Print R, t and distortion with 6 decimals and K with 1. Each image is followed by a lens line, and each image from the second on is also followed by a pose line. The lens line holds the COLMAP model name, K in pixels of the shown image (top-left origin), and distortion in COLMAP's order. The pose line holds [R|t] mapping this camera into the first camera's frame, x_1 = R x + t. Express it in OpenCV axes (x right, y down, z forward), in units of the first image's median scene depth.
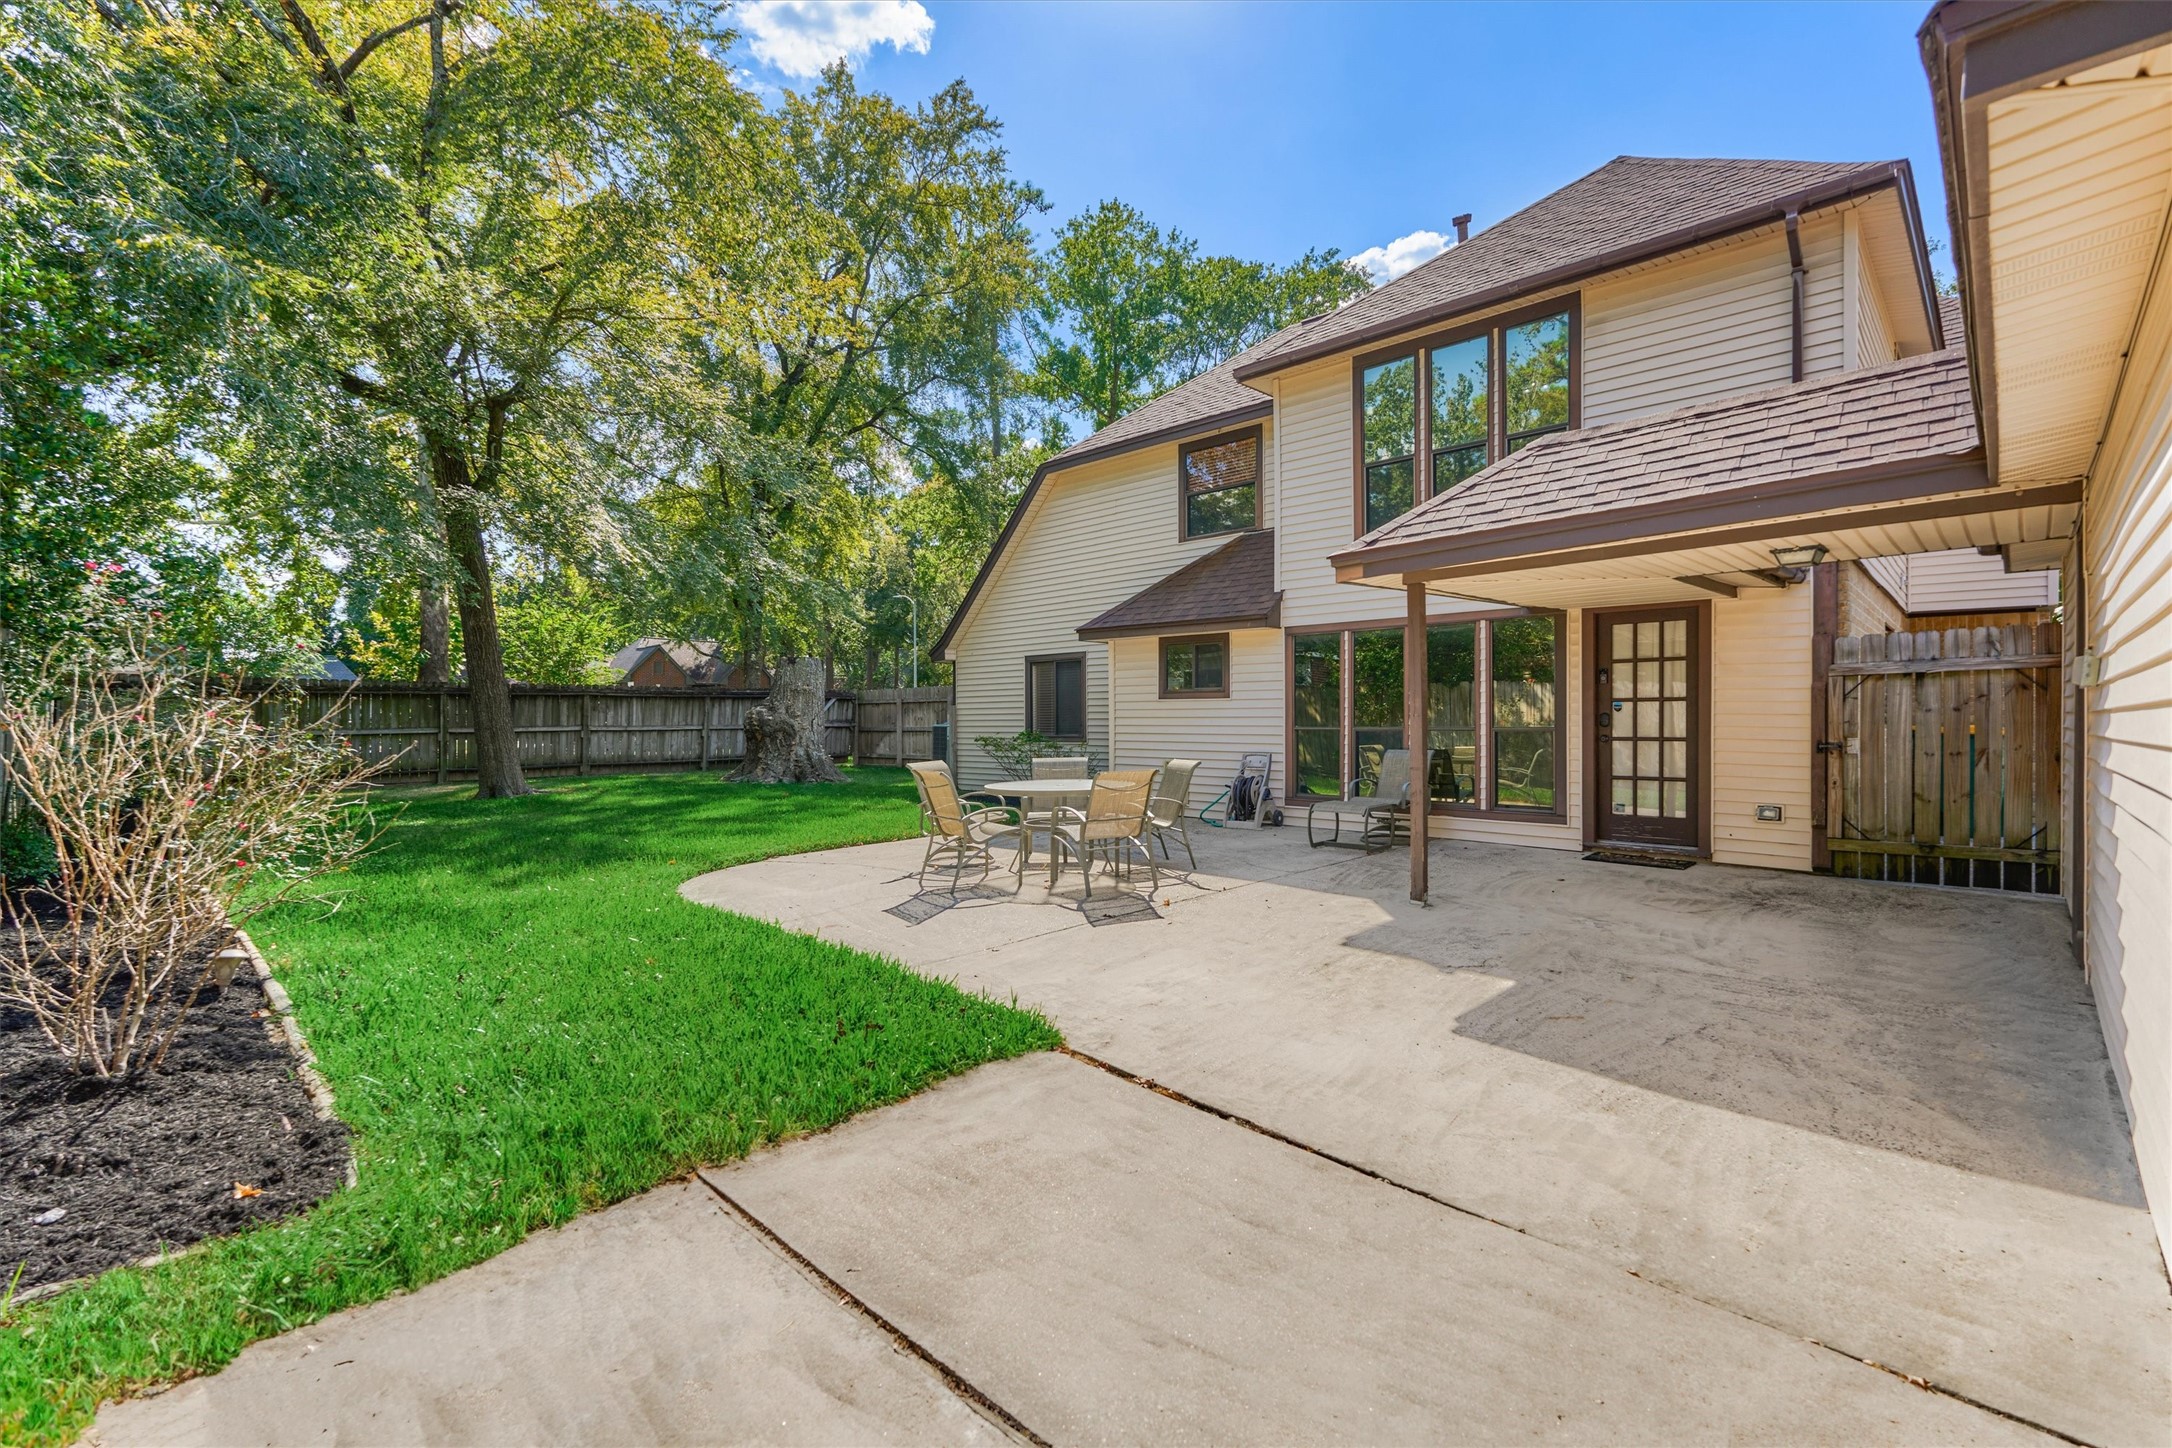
lens RADIAL K [[967.9, 0, 1103.2], [0, 967.9, 725.6], [0, 0, 1]] dist [0.000003, 0.000097]
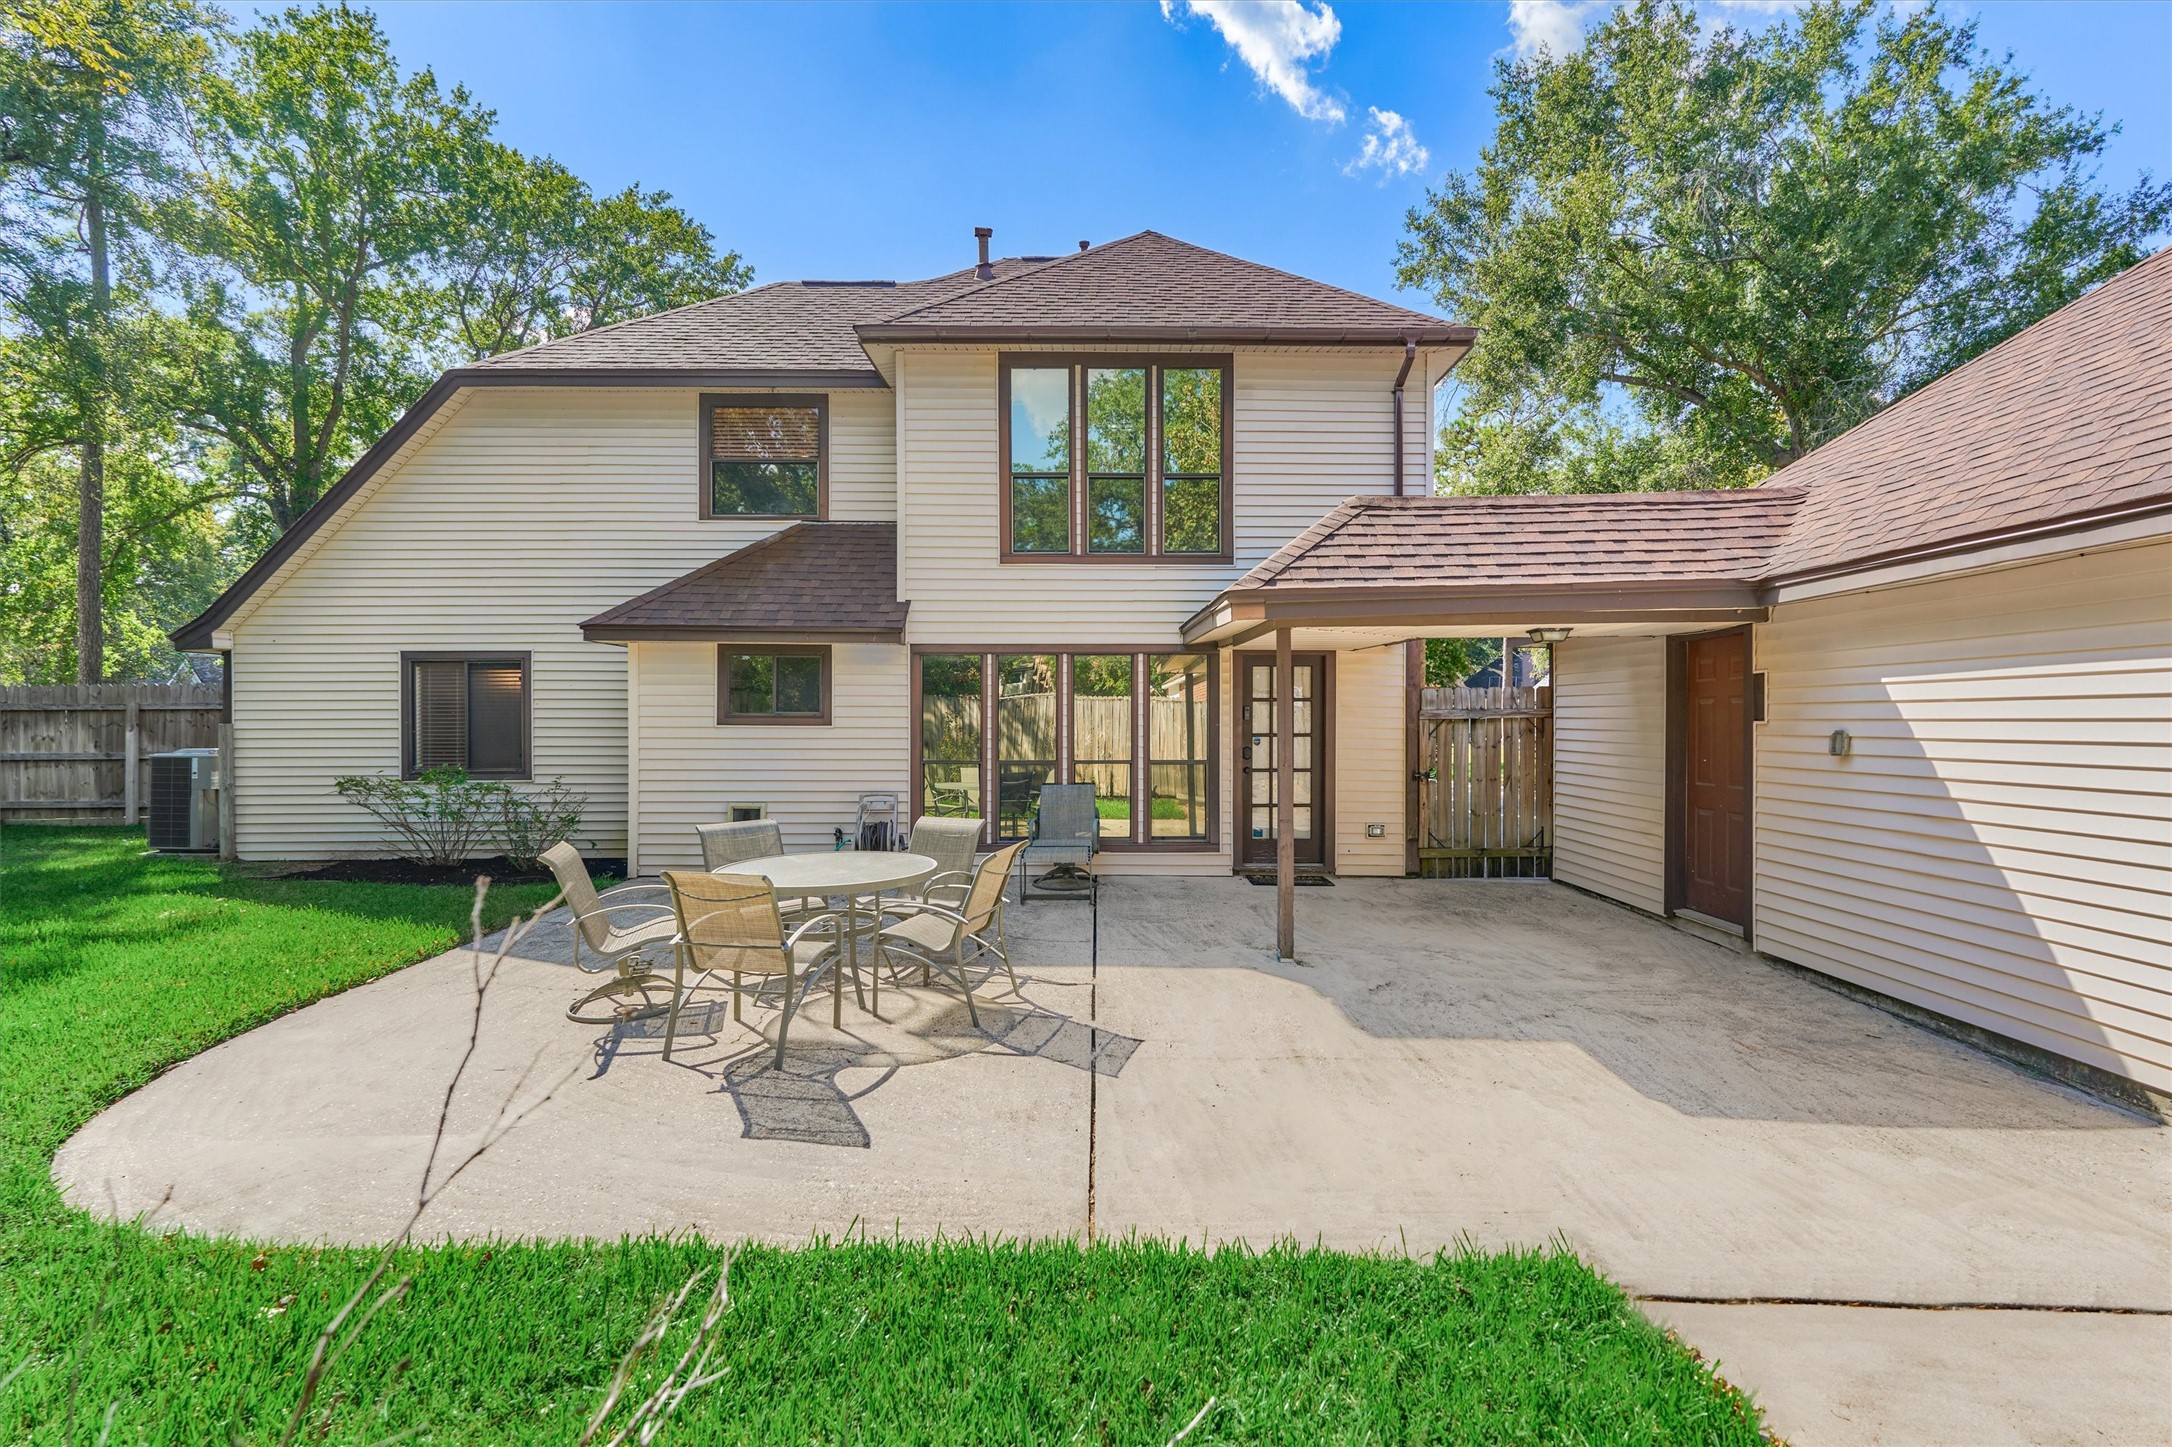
lens RADIAL K [[967.9, 0, 1092.4], [0, 967.9, 722.9], [0, 0, 1]] dist [0.000003, 0.000097]
pose [[0.710152, 0.000243, 0.704048, -0.332461], [-0.000116, 1.000000, -0.000228, -0.035422], [-0.704048, 0.000080, 0.710152, 0.310503]]
